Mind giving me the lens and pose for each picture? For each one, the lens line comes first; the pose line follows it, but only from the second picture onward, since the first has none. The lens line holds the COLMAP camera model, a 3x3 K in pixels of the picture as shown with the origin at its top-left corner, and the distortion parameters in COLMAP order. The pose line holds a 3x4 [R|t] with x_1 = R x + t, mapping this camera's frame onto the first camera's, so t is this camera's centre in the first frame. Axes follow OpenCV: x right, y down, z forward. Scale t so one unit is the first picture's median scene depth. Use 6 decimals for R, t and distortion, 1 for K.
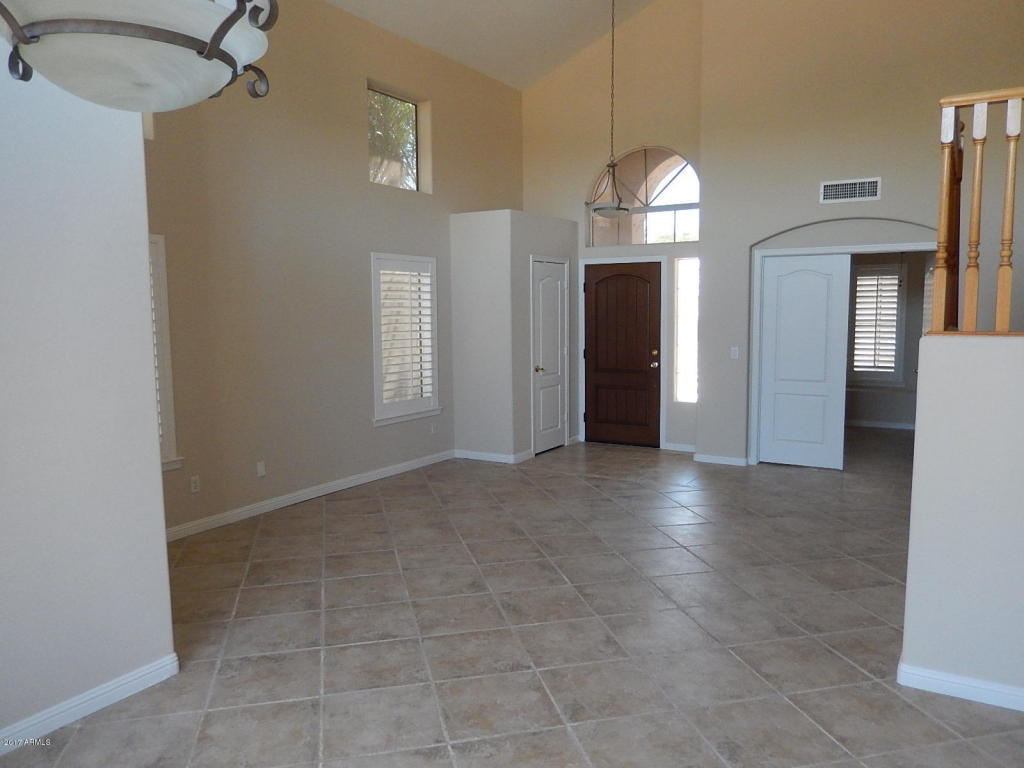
lens RADIAL K [[756.5, 0, 512.0], [0, 756.5, 384.0], [0, 0, 1]] dist [-0.001951, 0.000628]
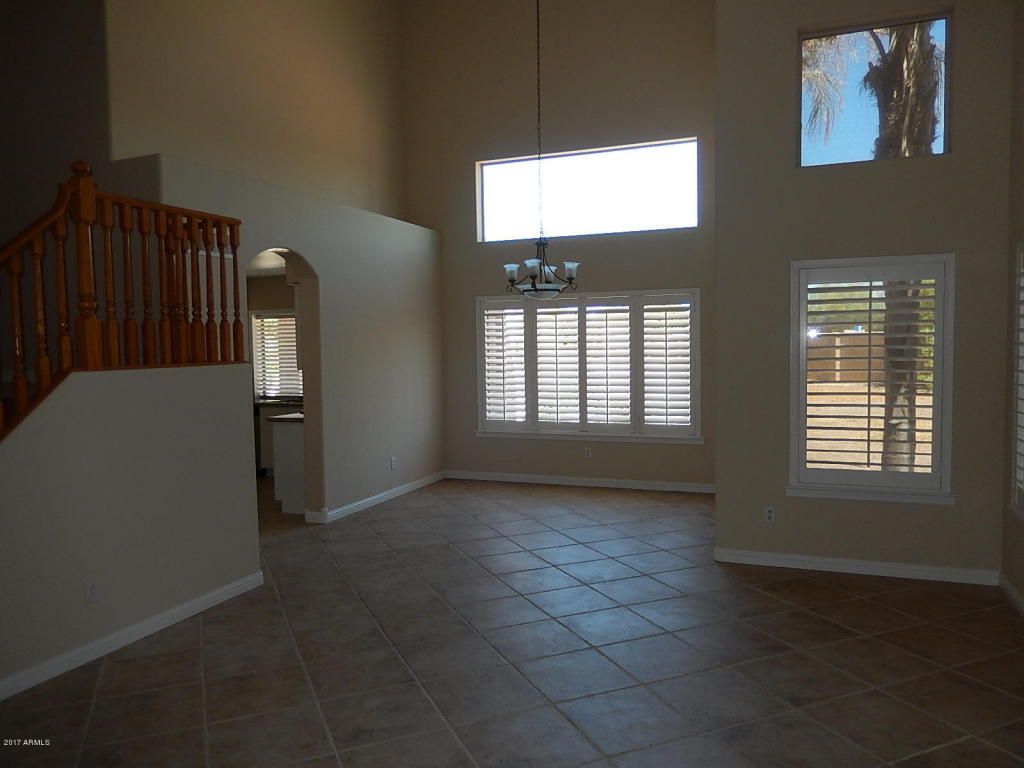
lens RADIAL K [[756.5, 0, 512.0], [0, 756.5, 384.0], [0, 0, 1]] dist [-0.001951, 0.000628]
pose [[-0.985542, 0.030225, -0.166716, 0.171620], [0.002898, 0.986823, 0.161778, -0.178364], [0.169409, 0.158956, -0.972643, 1.731410]]
